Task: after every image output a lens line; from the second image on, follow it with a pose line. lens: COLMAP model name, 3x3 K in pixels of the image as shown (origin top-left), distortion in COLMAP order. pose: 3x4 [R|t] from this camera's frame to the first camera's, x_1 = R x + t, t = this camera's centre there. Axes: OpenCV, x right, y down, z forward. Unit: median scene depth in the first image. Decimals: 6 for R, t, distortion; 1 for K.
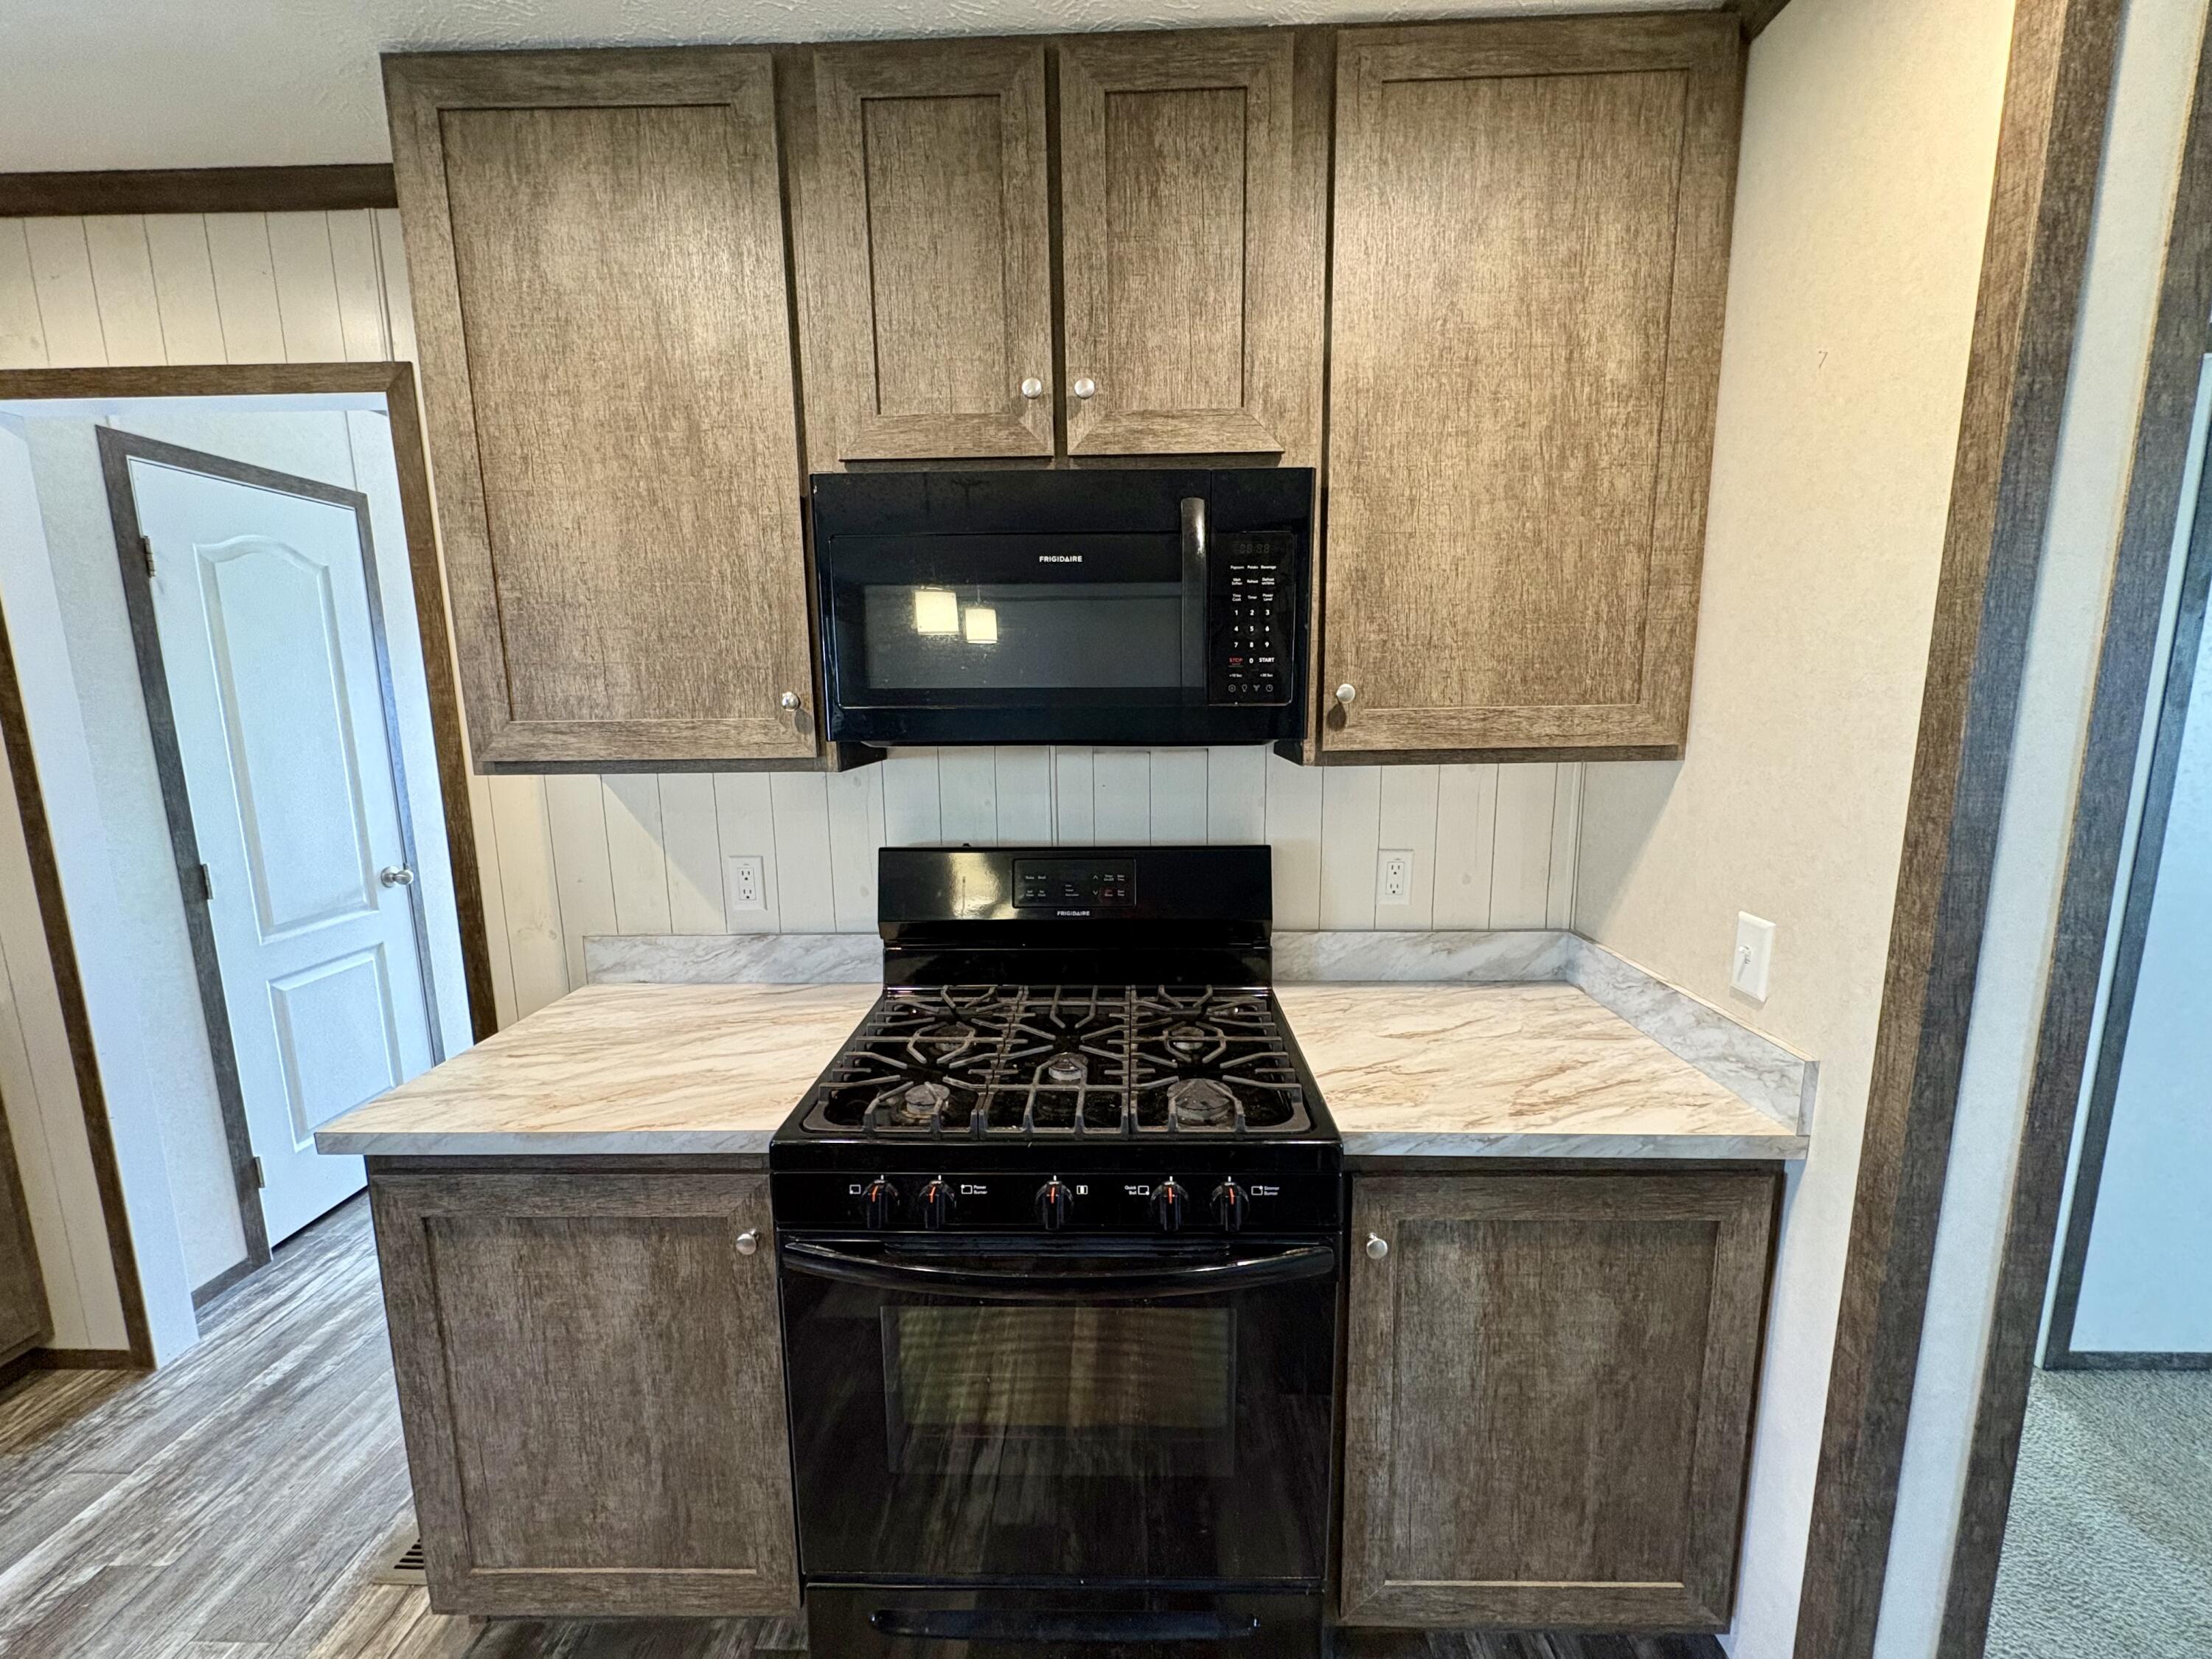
lens RADIAL K [[870.6, 0, 1106.0], [0, 870.6, 829.5], [0, 0, 1]] dist [-0.000190, 0.000434]
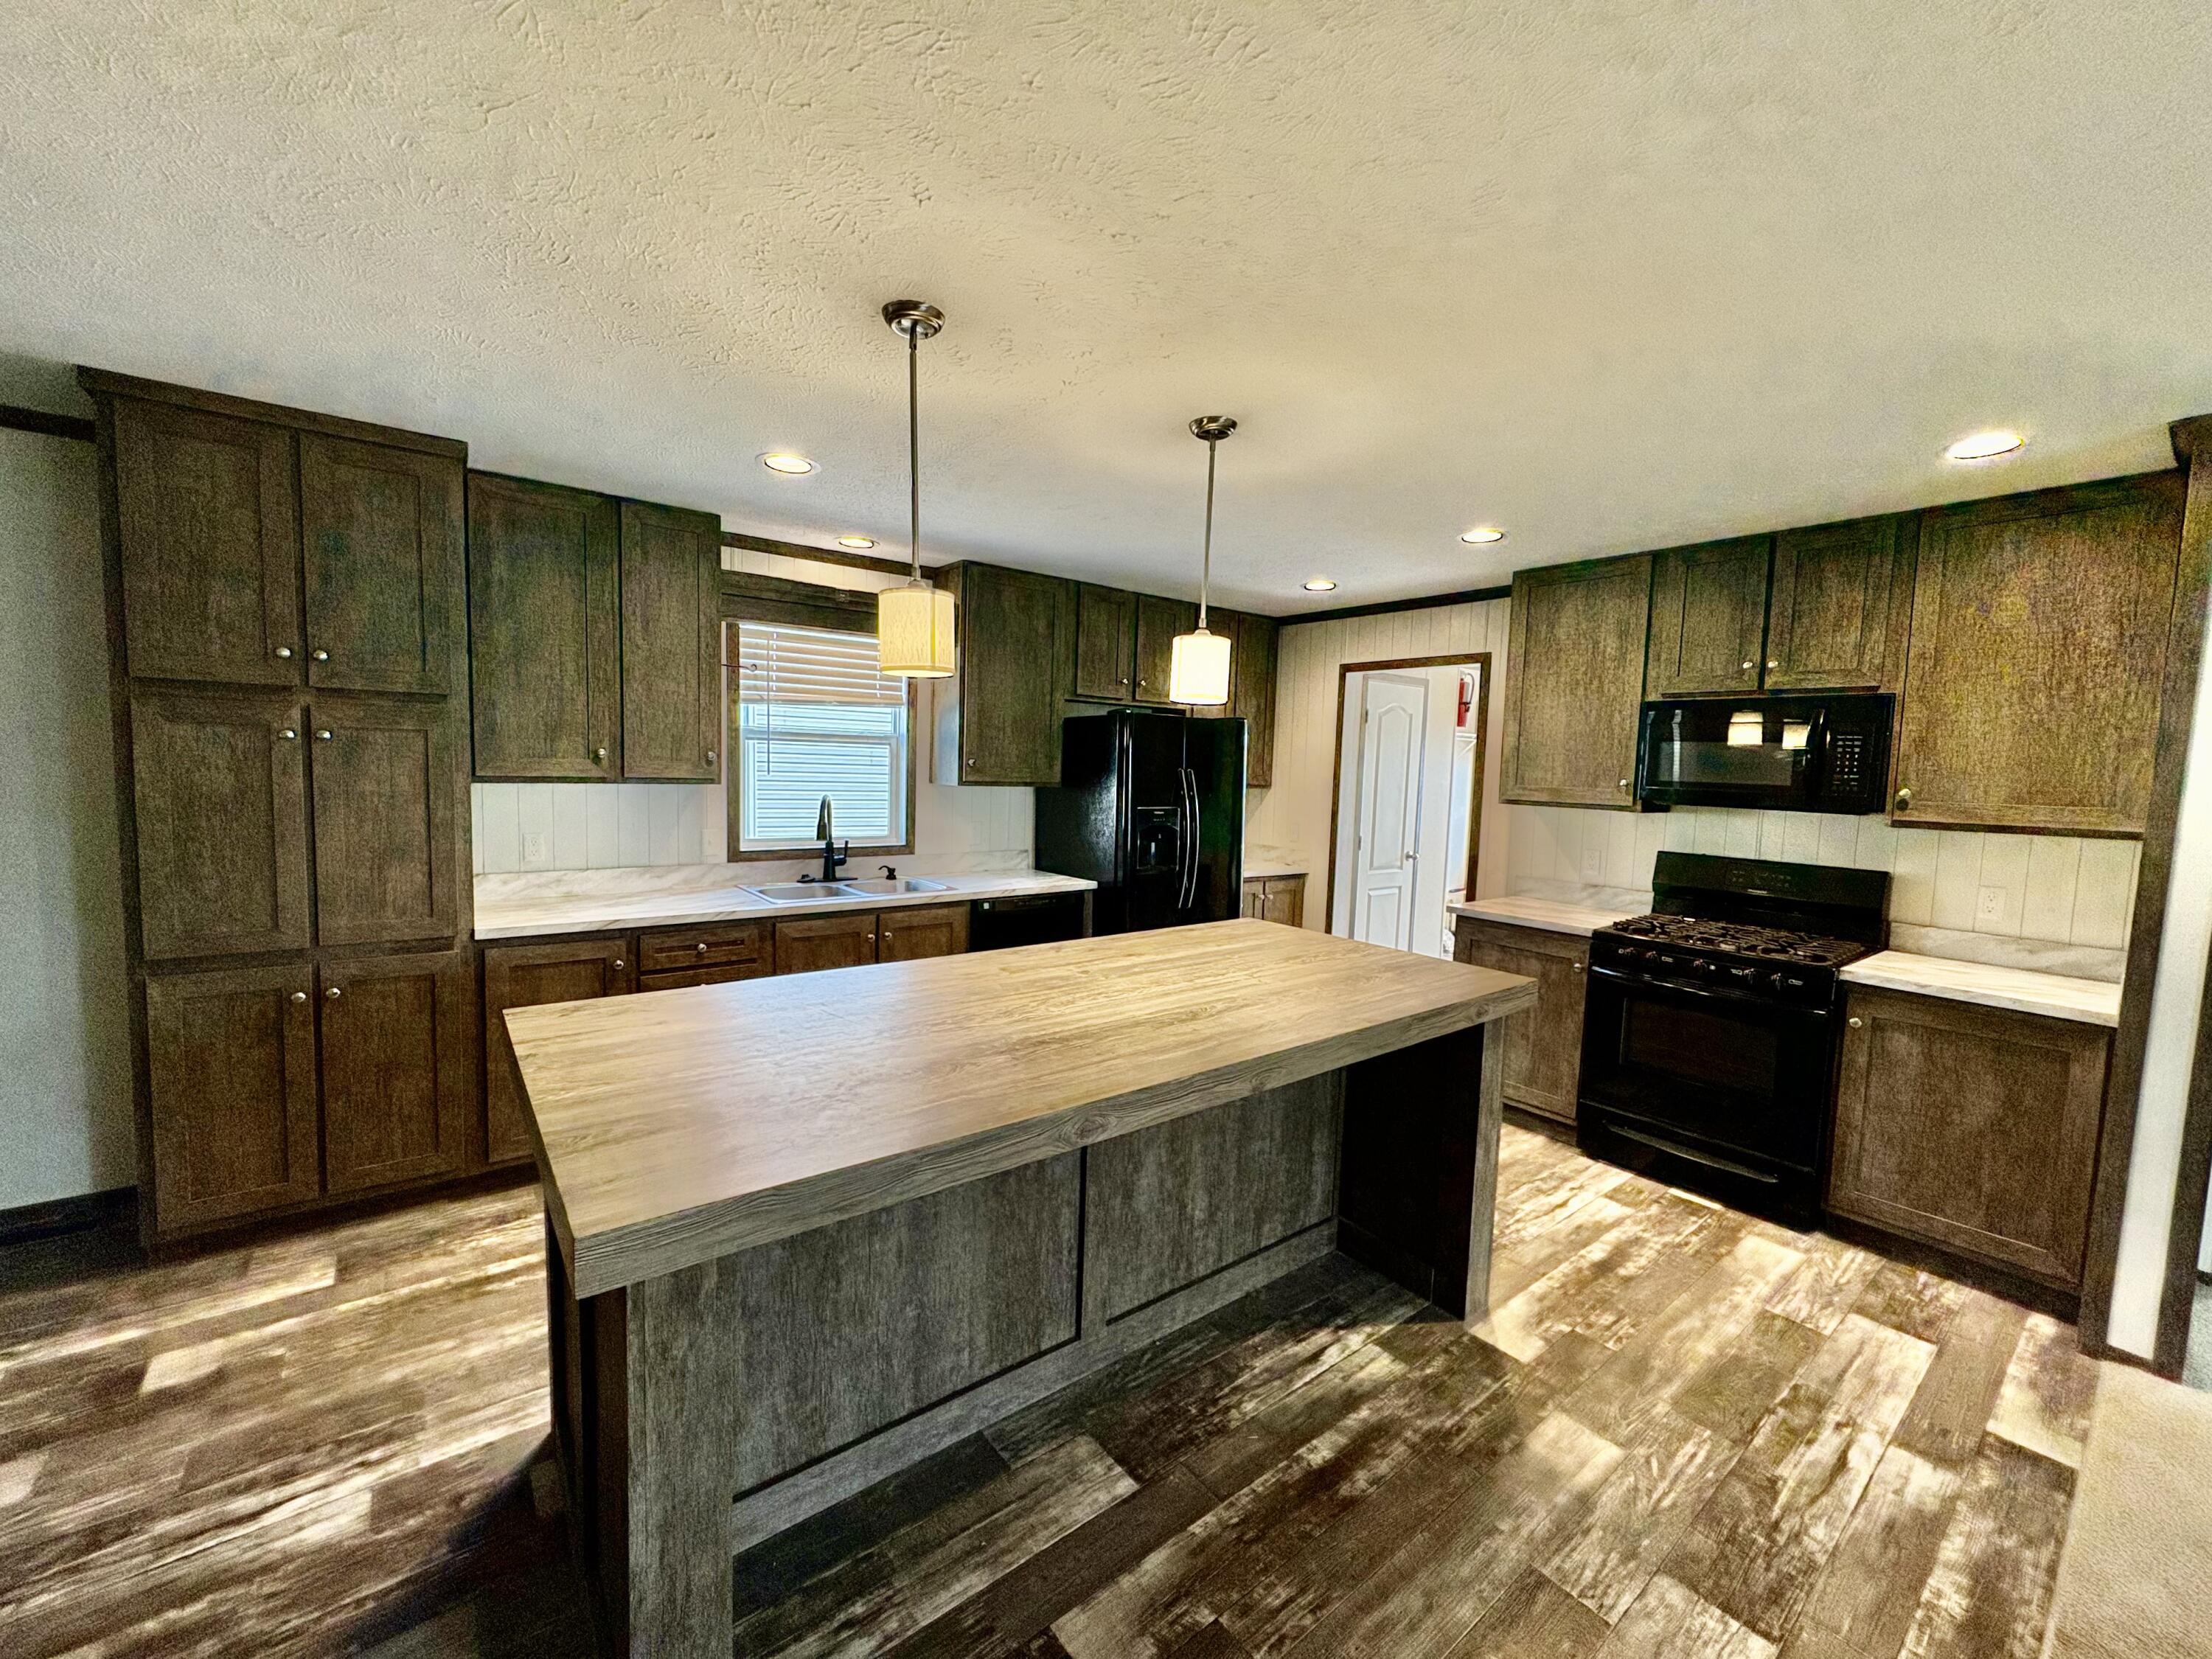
lens RADIAL K [[870.6, 0, 1106.0], [0, 870.6, 829.5], [0, 0, 1]] dist [-0.000190, 0.000434]
pose [[0.625720, 0.093750, -0.774394, 0.737914], [-0.162910, 0.986566, -0.012197, 0.288973], [0.762847, 0.133789, 0.632586, -1.917541]]
